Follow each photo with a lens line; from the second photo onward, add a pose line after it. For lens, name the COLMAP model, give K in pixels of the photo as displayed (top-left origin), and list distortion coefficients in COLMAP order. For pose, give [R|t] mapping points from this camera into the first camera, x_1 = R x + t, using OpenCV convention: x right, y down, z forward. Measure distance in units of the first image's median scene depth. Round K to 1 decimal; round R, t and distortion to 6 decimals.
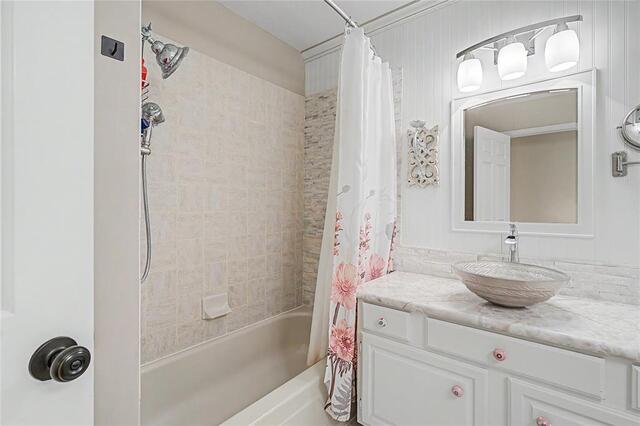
lens RADIAL K [[288.6, 0, 321.9], [0, 288.6, 210.3], [0, 0, 1]] dist [-0.009298, 0.001810]
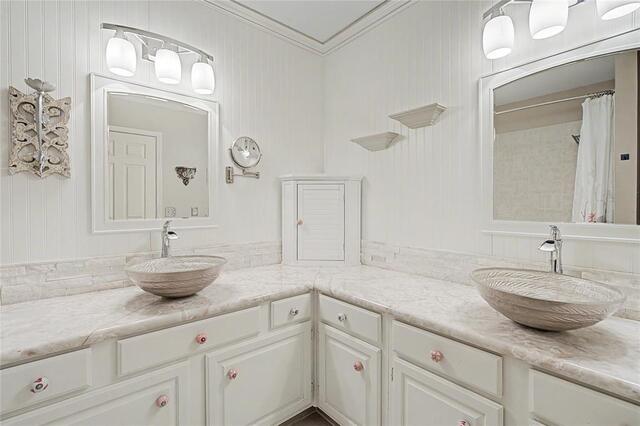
lens RADIAL K [[288.6, 0, 321.5], [0, 288.6, 208.9], [0, 0, 1]] dist [-0.009298, 0.001810]
pose [[0.186956, -0.016105, 0.982236, -0.296436], [0.008991, 0.999852, 0.014683, -0.006123], [-0.982327, 0.006087, 0.187073, 0.266788]]
